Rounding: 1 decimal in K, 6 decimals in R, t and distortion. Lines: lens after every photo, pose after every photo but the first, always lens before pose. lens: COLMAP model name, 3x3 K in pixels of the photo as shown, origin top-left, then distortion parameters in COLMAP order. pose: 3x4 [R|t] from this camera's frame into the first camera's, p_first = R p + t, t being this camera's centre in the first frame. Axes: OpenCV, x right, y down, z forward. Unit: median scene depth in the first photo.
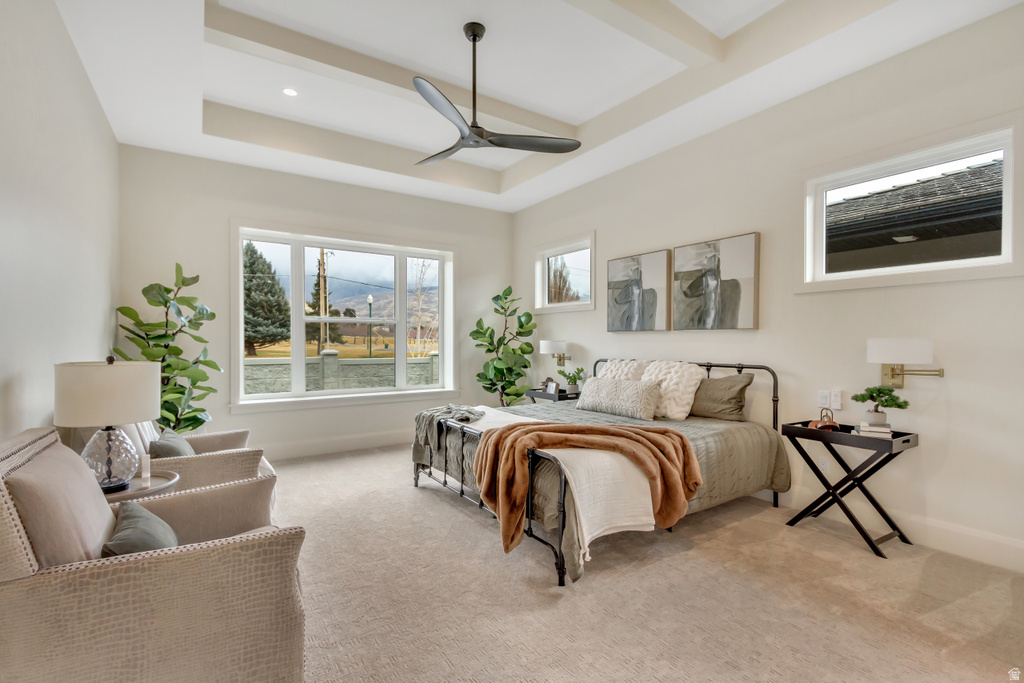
lens RADIAL K [[464.7, 0, 501.9], [0, 464.7, 348.2], [0, 0, 1]] dist [0.015444, -0.000420]
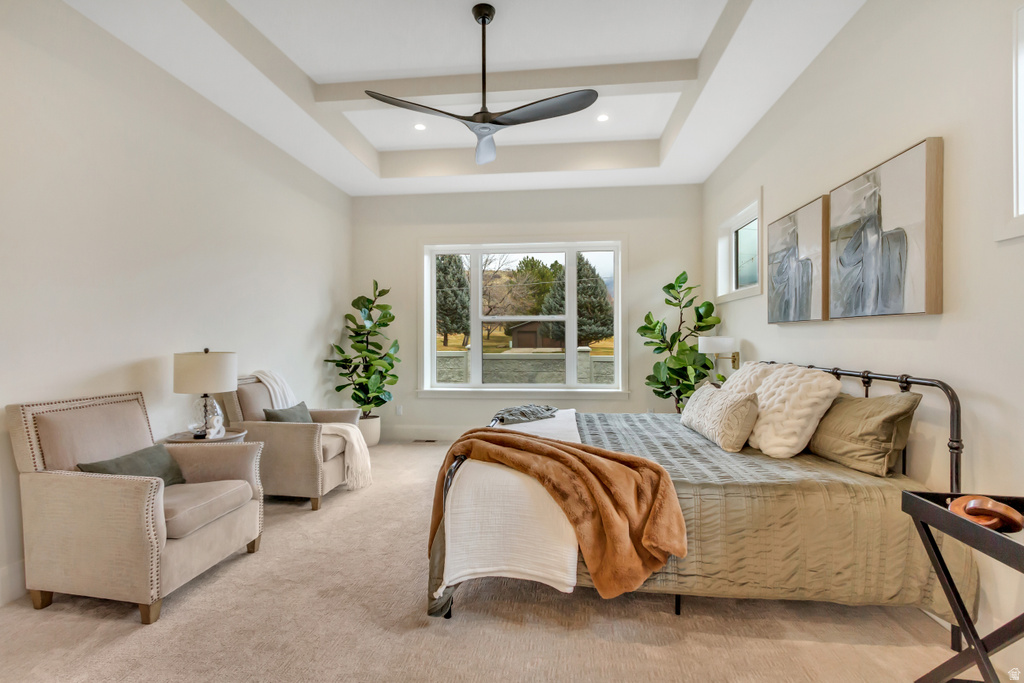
lens RADIAL K [[464.7, 0, 504.8], [0, 464.7, 342.0], [0, 0, 1]] dist [0.015444, -0.000420]
pose [[0.778965, 0.001076, -0.627067, 0.322979], [-0.005892, 0.999967, -0.005603, -0.000739], [0.627040, 0.008060, 0.778945, 0.163287]]
